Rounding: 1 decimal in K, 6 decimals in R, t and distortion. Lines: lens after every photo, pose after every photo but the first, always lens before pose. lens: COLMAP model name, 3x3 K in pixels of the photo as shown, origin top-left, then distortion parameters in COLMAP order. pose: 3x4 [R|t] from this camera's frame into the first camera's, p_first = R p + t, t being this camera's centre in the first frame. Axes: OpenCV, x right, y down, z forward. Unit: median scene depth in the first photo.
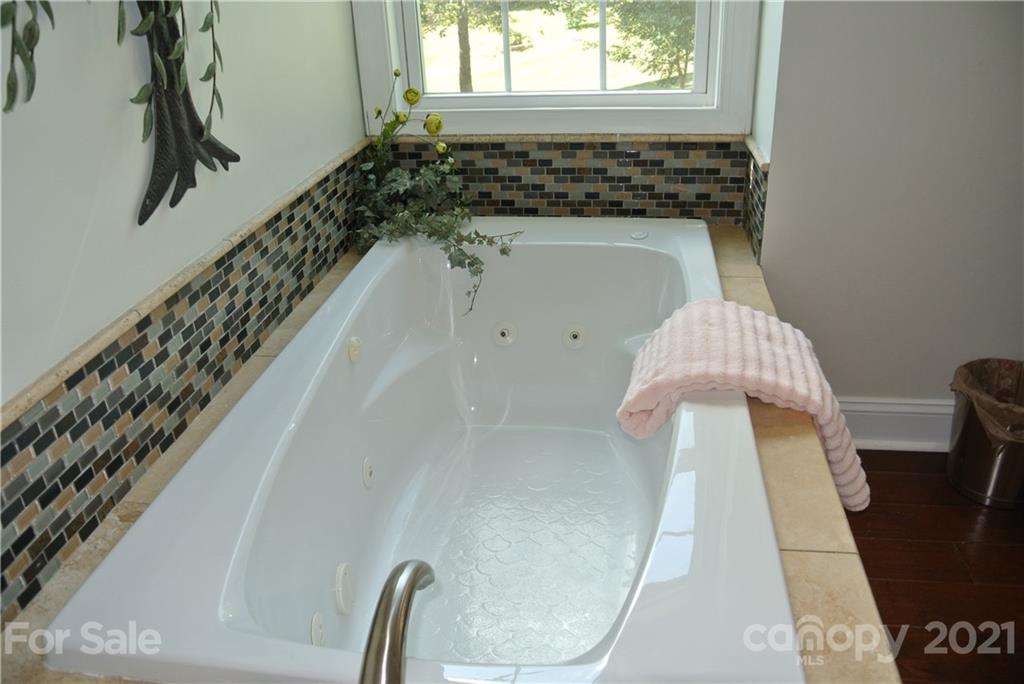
lens RADIAL K [[787.9, 0, 513.0], [0, 787.9, 340.5], [0, 0, 1]] dist [-0.084532, 0.030076]
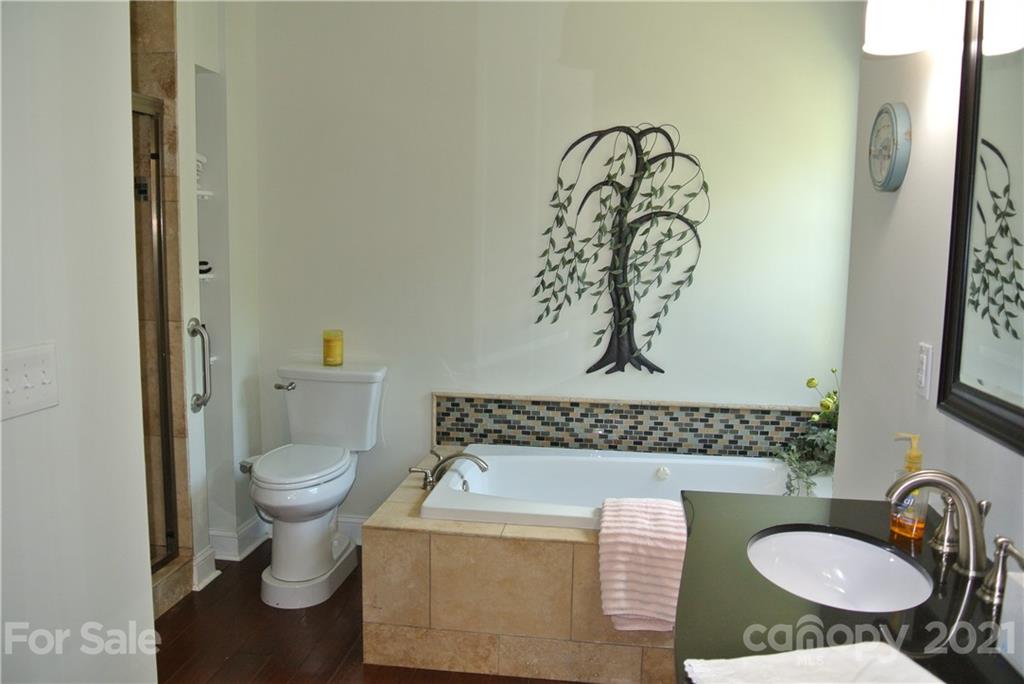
lens RADIAL K [[787.9, 0, 511.5], [0, 787.9, 341.6], [0, 0, 1]] dist [-0.084532, 0.030076]
pose [[-0.002651, 0.161718, -0.986834, 2.155594], [-0.464966, 0.873475, 0.144390, -0.491120], [0.885325, 0.459226, 0.072878, 0.439193]]
